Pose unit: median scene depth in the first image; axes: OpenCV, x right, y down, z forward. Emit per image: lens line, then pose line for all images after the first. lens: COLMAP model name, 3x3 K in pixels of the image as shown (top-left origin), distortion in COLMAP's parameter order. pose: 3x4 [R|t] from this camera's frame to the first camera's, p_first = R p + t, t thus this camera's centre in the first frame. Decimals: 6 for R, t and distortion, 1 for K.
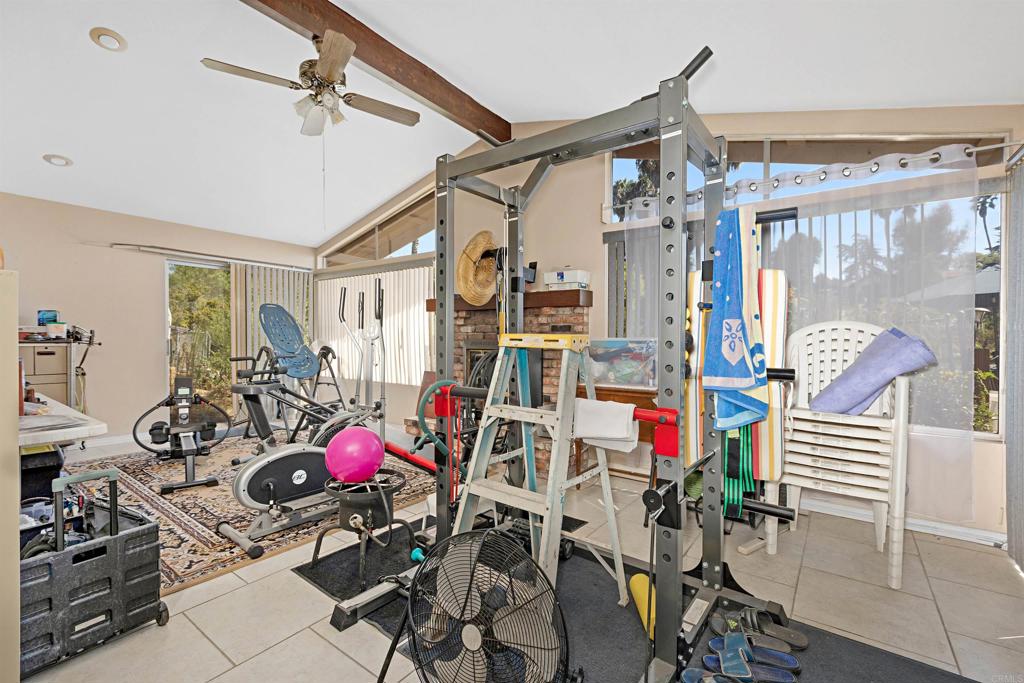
lens RADIAL K [[449.3, 0, 508.6], [0, 449.3, 336.8], [0, 0, 1]] dist [-0.000528, 0.000055]
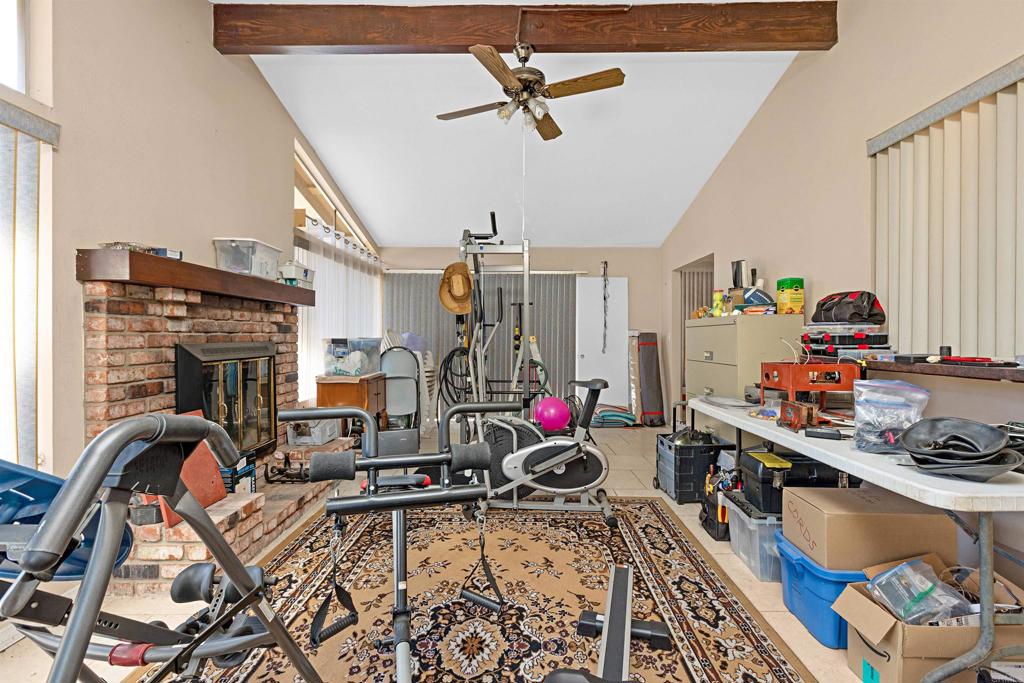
lens RADIAL K [[449.3, 0, 512.6], [0, 449.3, 339.7], [0, 0, 1]] dist [-0.000528, 0.000055]
pose [[-0.588428, 0.000004, 0.808550, -1.349821], [0.010855, 0.999910, 0.007895, -0.013909], [-0.808477, 0.013422, -0.588375, 1.798996]]
